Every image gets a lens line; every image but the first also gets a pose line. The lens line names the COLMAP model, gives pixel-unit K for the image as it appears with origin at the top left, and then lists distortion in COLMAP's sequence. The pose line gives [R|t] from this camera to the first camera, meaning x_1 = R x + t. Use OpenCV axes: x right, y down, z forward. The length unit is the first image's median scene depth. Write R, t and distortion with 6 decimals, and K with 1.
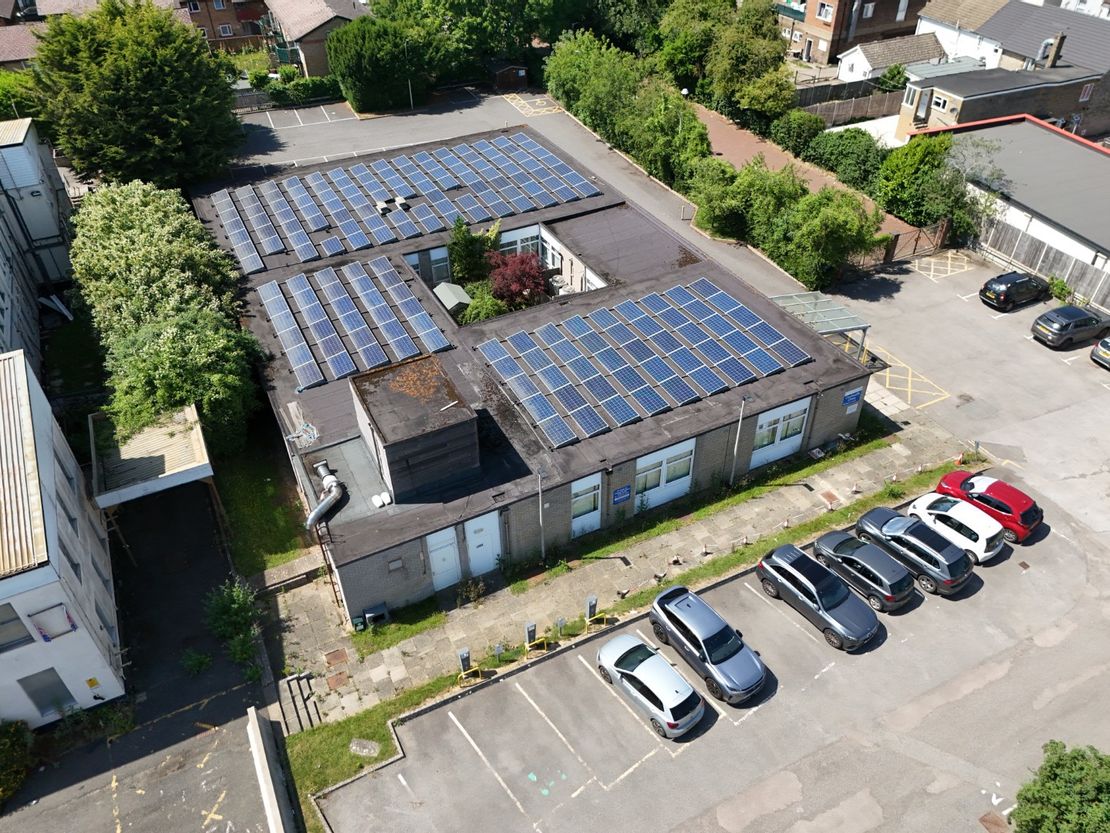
lens RADIAL K [[814.6, 0, 555.0], [0, 814.6, 416.5], [0, 0, 1]] dist [0.078646, -0.070979]
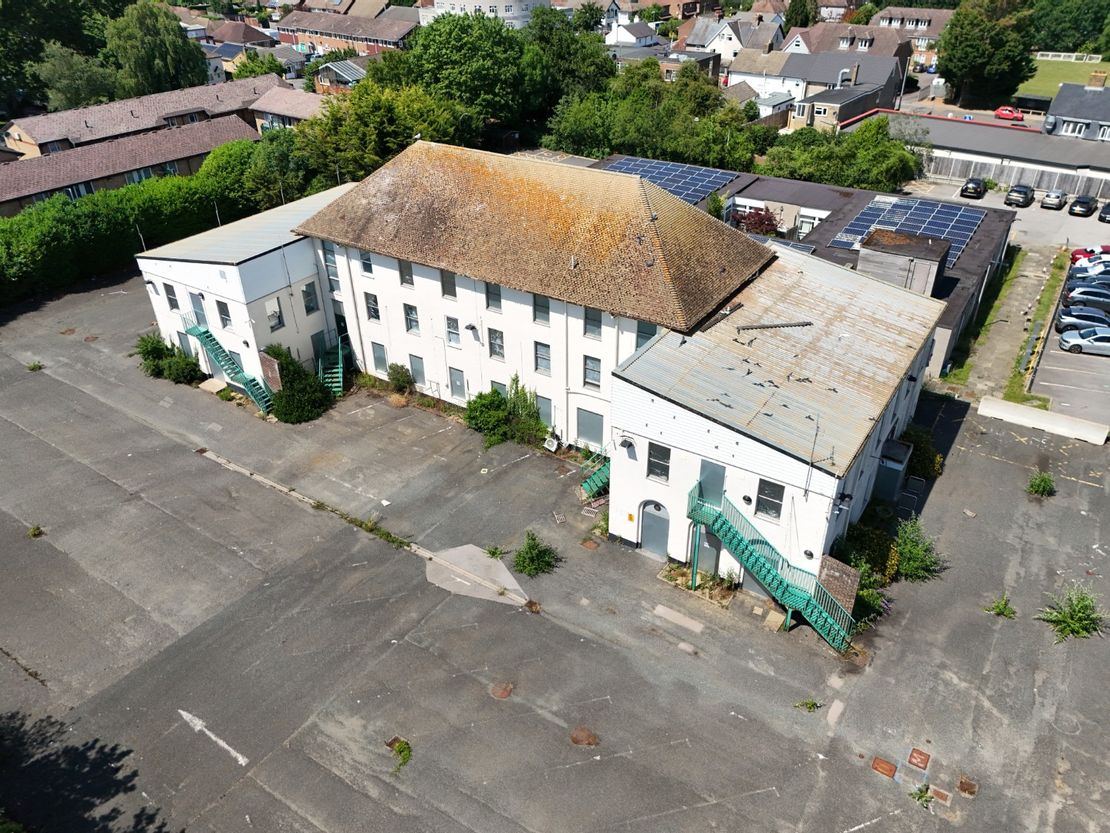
lens RADIAL K [[814.6, 0, 555.0], [0, 814.6, 416.5], [0, 0, 1]] dist [0.078646, -0.070979]
pose [[0.864203, -0.260630, 0.430377, -1.053679], [0.312993, 0.948203, -0.054277, 0.116244], [-0.393939, 0.181611, 0.901016, -0.104059]]
